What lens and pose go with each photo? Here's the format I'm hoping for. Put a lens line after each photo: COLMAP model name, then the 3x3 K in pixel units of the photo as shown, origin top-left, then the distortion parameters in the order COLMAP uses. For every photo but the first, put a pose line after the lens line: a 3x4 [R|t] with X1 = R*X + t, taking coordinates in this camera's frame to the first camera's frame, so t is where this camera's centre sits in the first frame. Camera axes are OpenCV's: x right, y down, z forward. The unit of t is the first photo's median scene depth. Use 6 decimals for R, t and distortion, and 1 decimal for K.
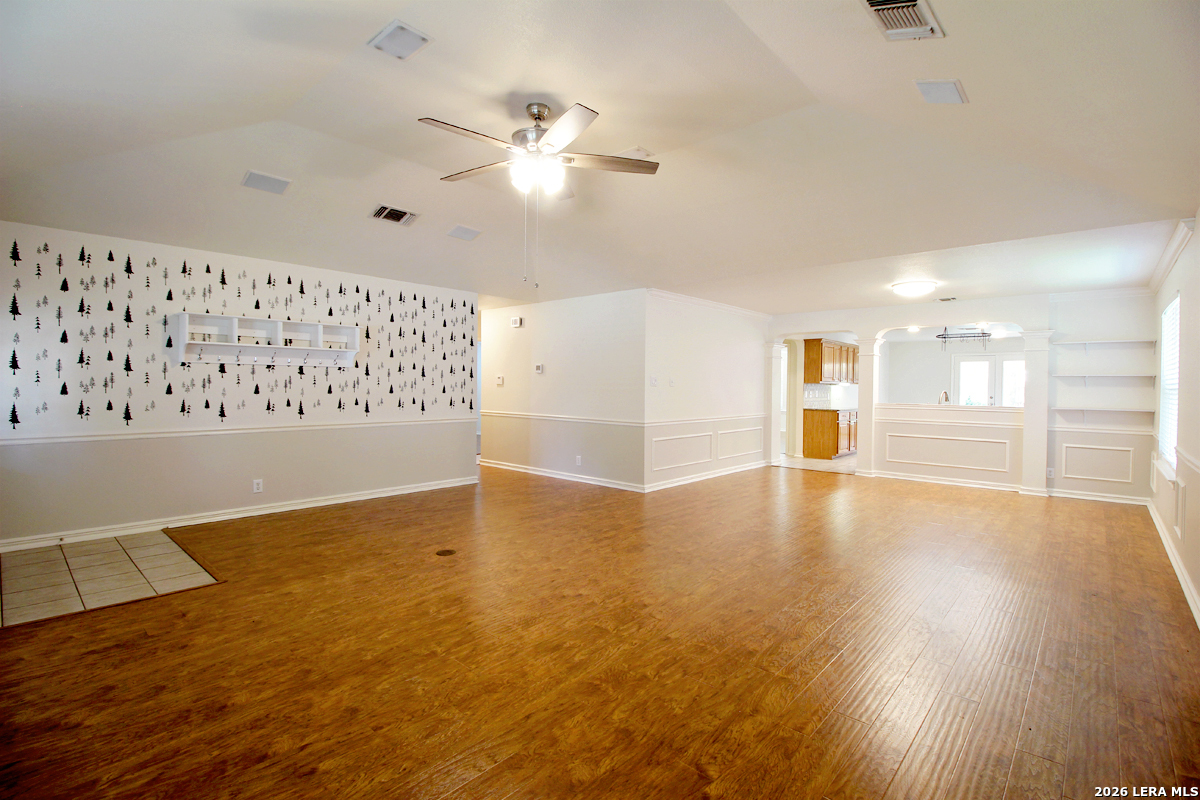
lens RADIAL K [[554.5, 0, 606.6], [0, 554.5, 391.1], [0, 0, 1]] dist [-0.001290, -0.012563]
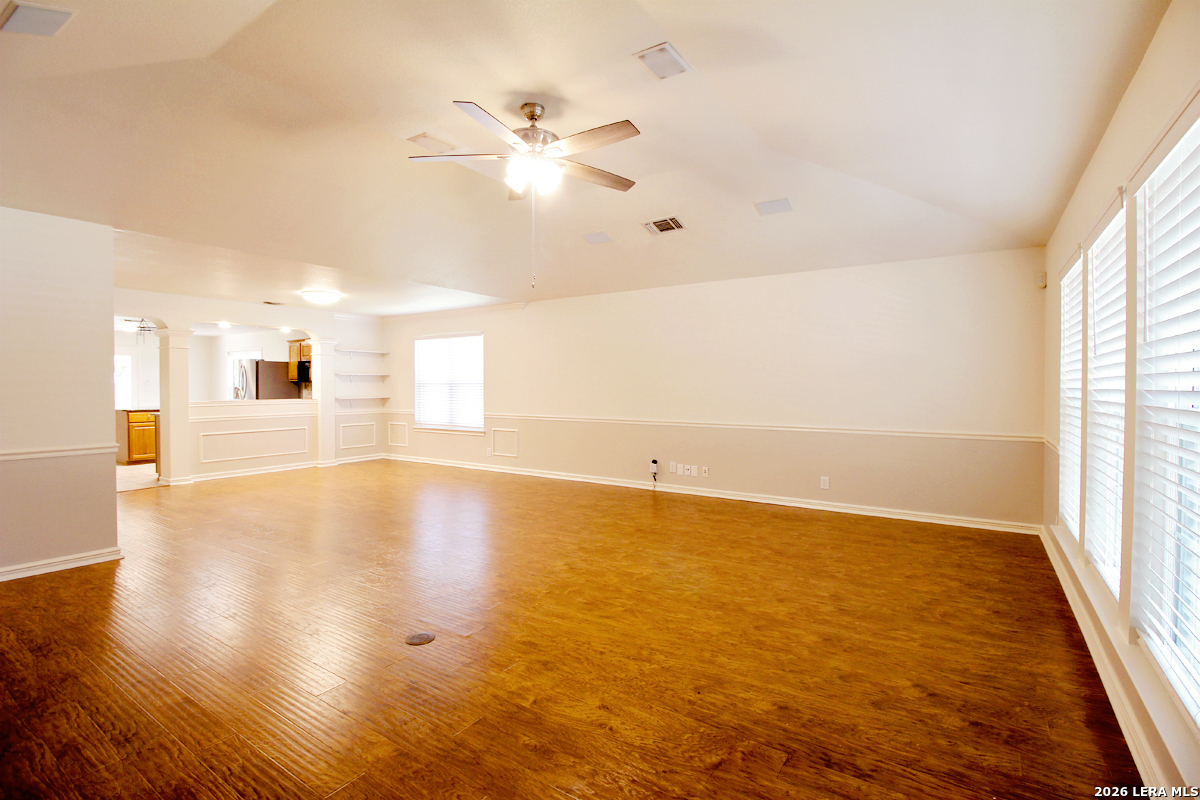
lens RADIAL K [[554.5, 0, 606.6], [0, 554.5, 391.1], [0, 0, 1]] dist [-0.001290, -0.012563]
pose [[-0.143320, -0.022058, 0.989431, -1.566866], [0.010737, 0.999658, 0.023841, -0.031704], [-0.989618, 0.014040, -0.143034, 1.396928]]
